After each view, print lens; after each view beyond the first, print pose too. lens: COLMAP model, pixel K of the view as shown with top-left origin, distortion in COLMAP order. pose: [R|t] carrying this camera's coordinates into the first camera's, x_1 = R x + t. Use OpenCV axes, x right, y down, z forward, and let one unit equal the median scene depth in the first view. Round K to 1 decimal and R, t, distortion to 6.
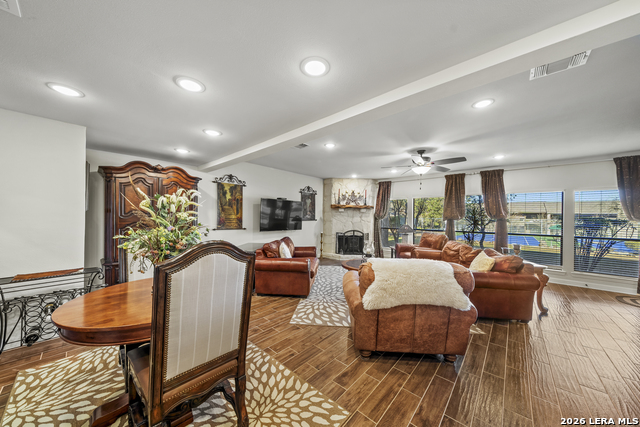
lens RADIAL K [[215.6, 0, 320.0], [0, 215.6, 213.5], [0, 0, 1]] dist [-0.000166, -0.000003]
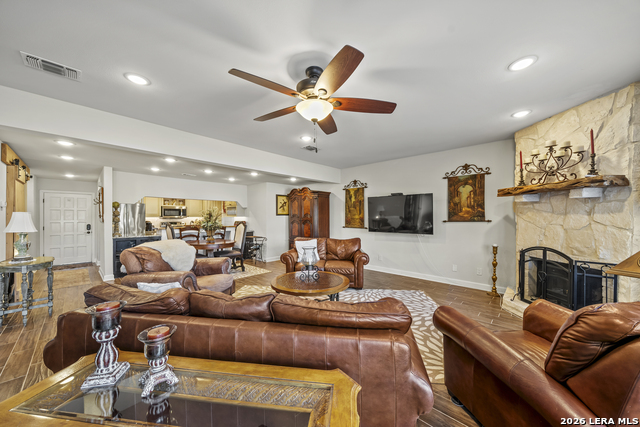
lens RADIAL K [[231.0, 0, 320.0], [0, 231.0, 213.5], [0, 0, 1]] dist [0.000410, 0.000048]
pose [[-0.031921, -0.026138, -0.999149, 0.786204], [0.020874, 0.999423, -0.026812, 0.025355], [0.999272, -0.021712, -0.031357, 0.819720]]
